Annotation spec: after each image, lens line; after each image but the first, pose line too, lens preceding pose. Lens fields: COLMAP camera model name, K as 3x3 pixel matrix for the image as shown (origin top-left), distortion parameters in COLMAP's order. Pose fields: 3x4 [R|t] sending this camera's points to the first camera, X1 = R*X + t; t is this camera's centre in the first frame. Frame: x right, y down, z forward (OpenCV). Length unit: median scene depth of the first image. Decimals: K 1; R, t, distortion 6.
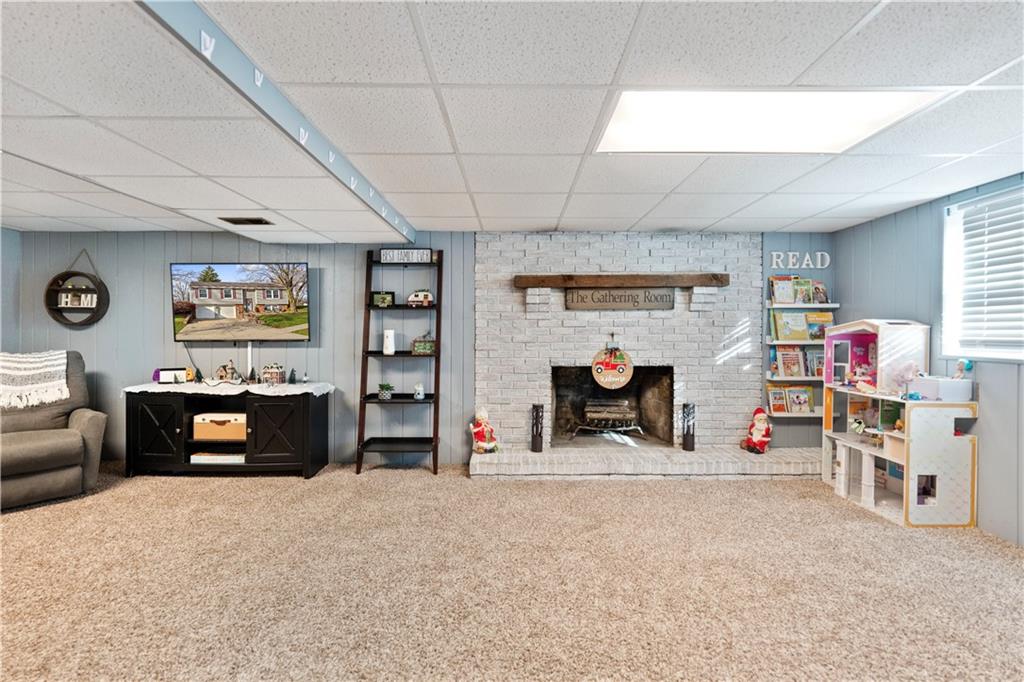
lens RADIAL K [[421.5, 0, 600.0], [0, 421.5, 335.0], [0, 0, 1]] dist [0.002057, 0.000293]
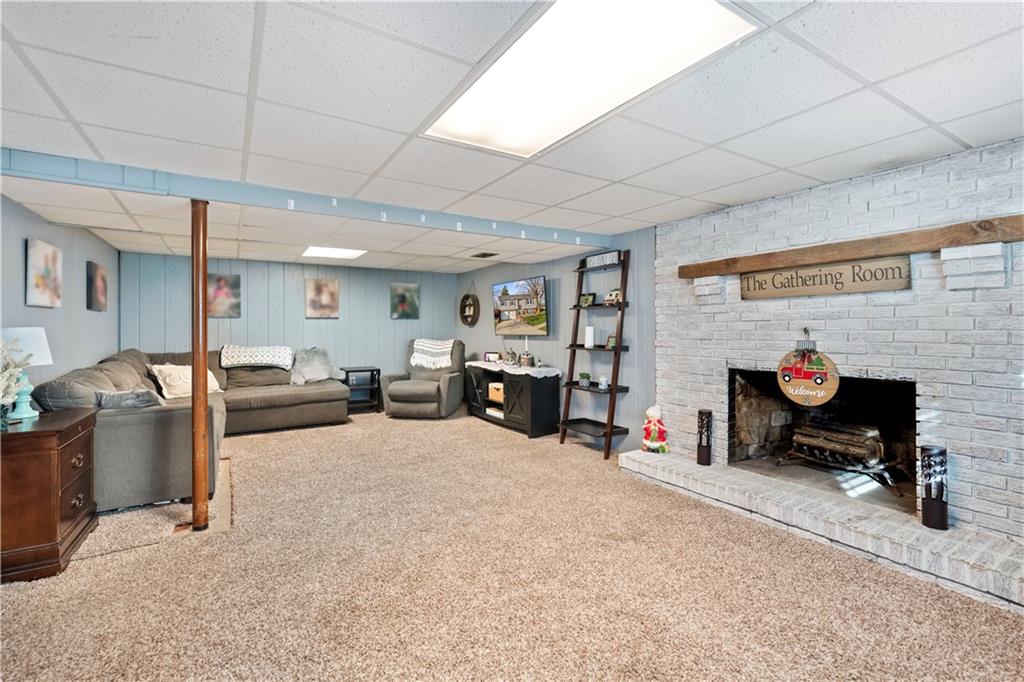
lens RADIAL K [[474.1, 0, 553.5], [0, 474.1, 329.8], [0, 0, 1]] dist [0.000518, 0.000135]
pose [[0.544597, -0.000963, -0.838697, 0.542071], [0.000432, 1.000000, -0.000867, -0.002150], [0.838698, 0.000110, 0.544597, 0.216519]]
